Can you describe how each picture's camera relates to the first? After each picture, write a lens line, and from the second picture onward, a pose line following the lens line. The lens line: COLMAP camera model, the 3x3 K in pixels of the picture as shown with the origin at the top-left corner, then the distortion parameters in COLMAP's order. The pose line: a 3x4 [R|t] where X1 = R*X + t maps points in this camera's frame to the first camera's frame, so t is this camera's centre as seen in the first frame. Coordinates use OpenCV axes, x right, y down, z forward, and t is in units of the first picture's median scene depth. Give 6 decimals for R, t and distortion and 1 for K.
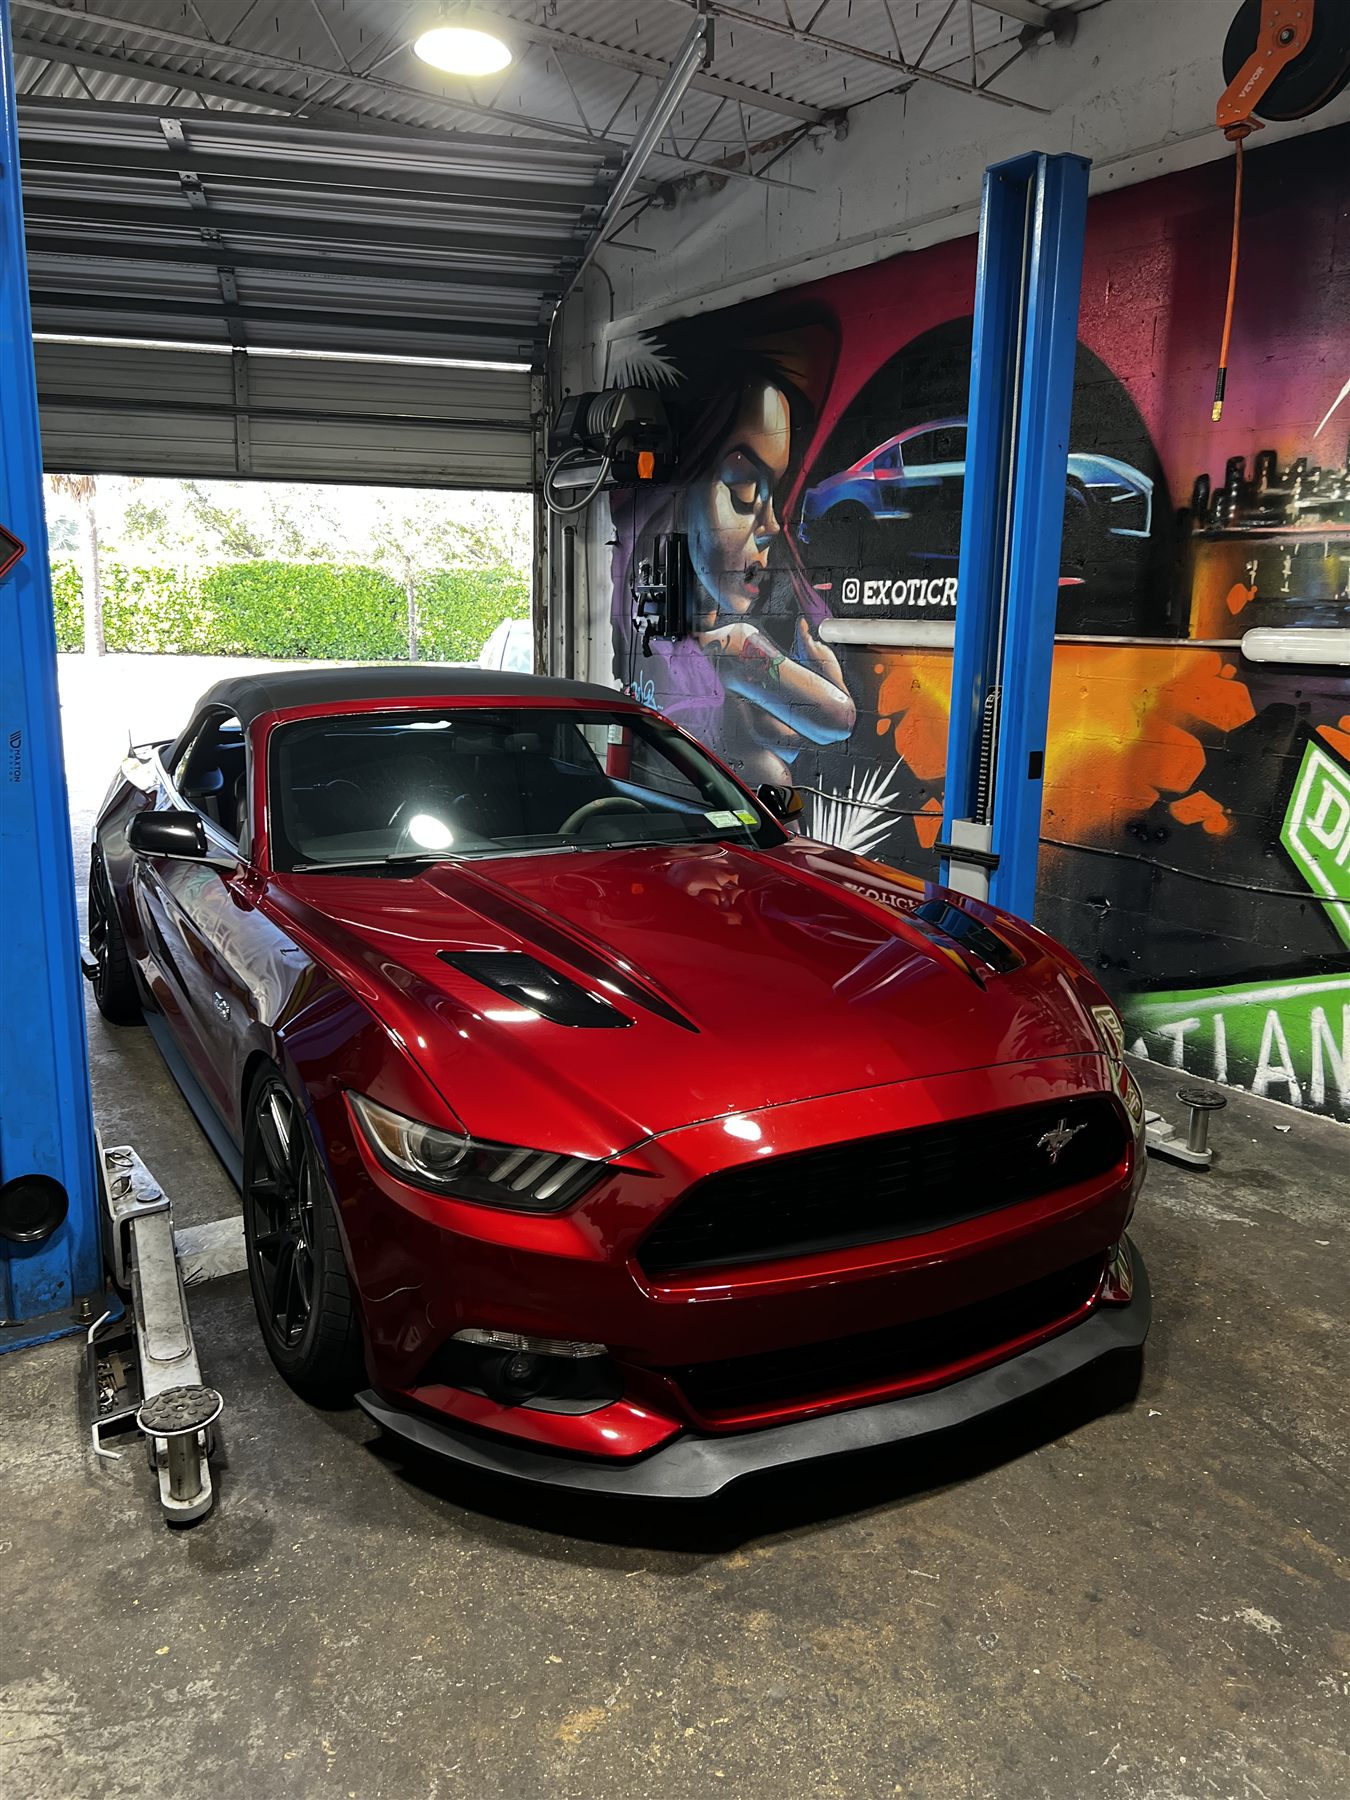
lens RADIAL K [[1383.0, 0, 691.2], [0, 1383.0, 894.9], [0, 0, 1]] dist [0.011709, -0.028322]
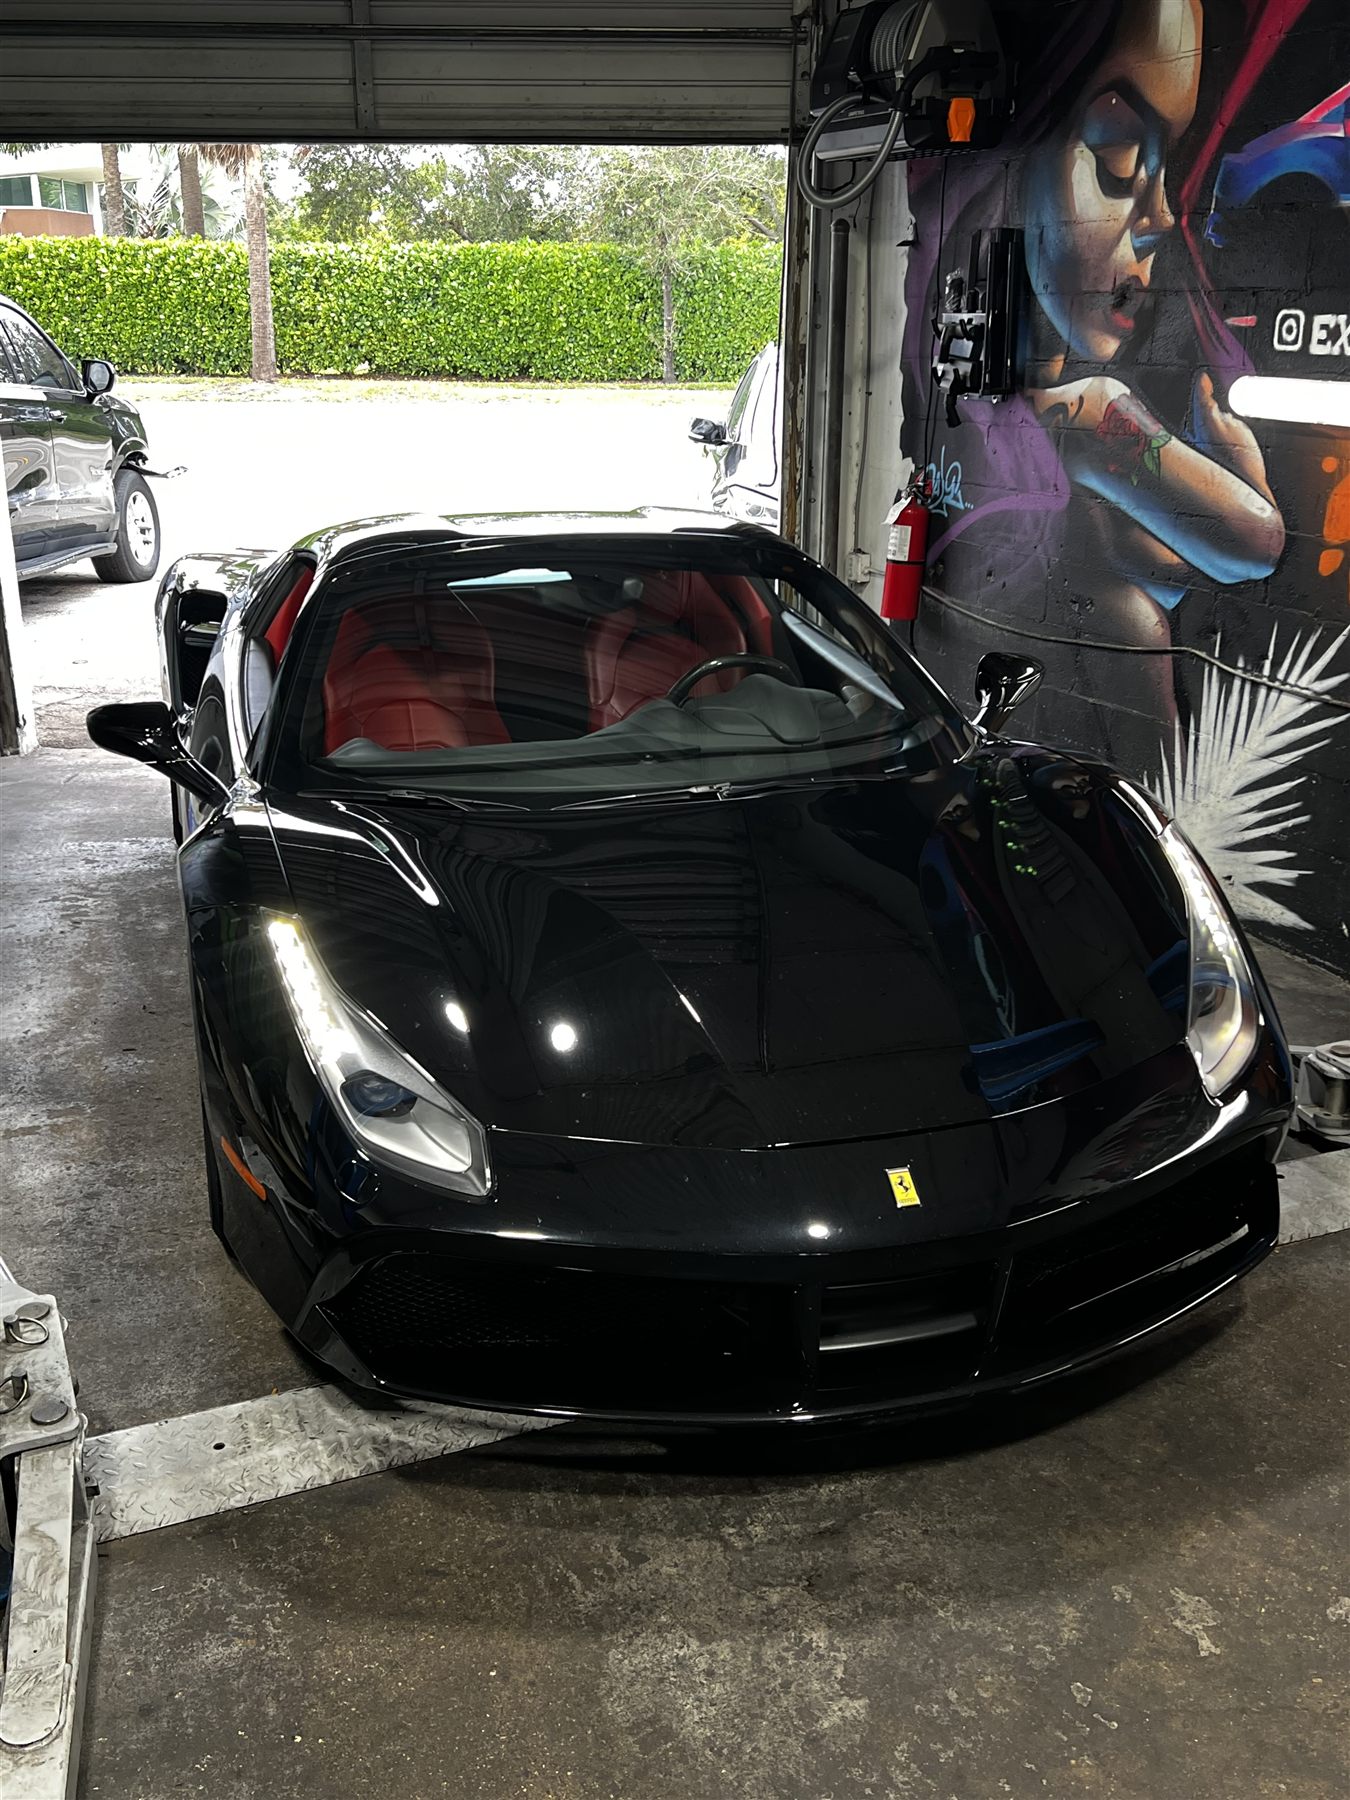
lens RADIAL K [[1823.3, 0, 654.1], [0, 1823.3, 911.7], [0, 0, 1]] dist [0.001447, 0.000000]
pose [[0.978773, 0.049912, -0.198776, 0.015476], [-0.025496, 0.992011, 0.123551, -0.060782], [0.203354, -0.115861, 0.972226, 0.145735]]
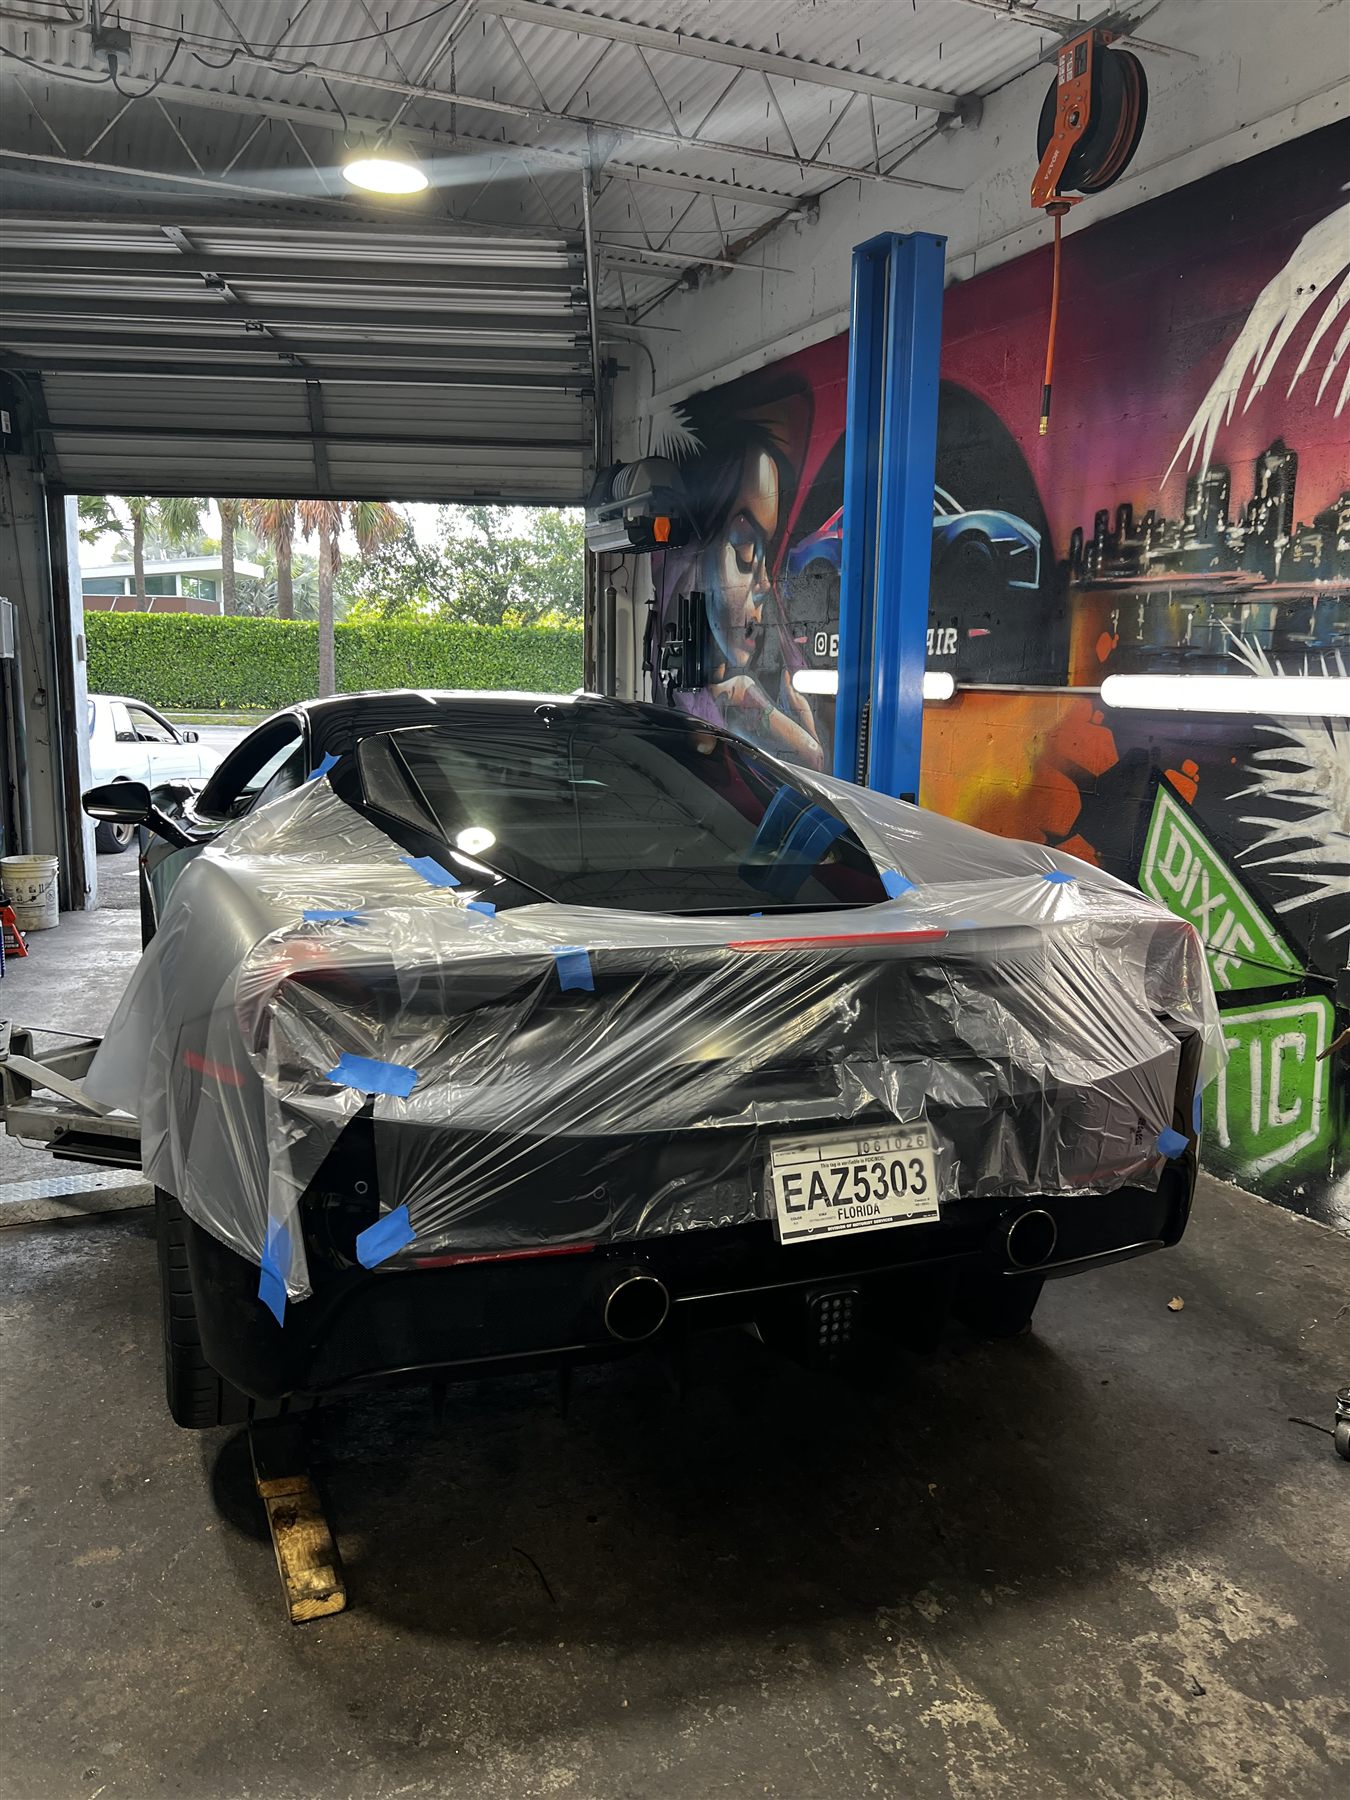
lens RADIAL K [[1383.0, 0, 687.5], [0, 1383.0, 896.6], [0, 0, 1]] dist [0.011709, -0.028322]
pose [[0.985223, 0.031221, -0.168409, 0.202803], [-0.038646, 0.998412, -0.040994, 0.018909], [0.166861, 0.046896, 0.984864, -0.041225]]
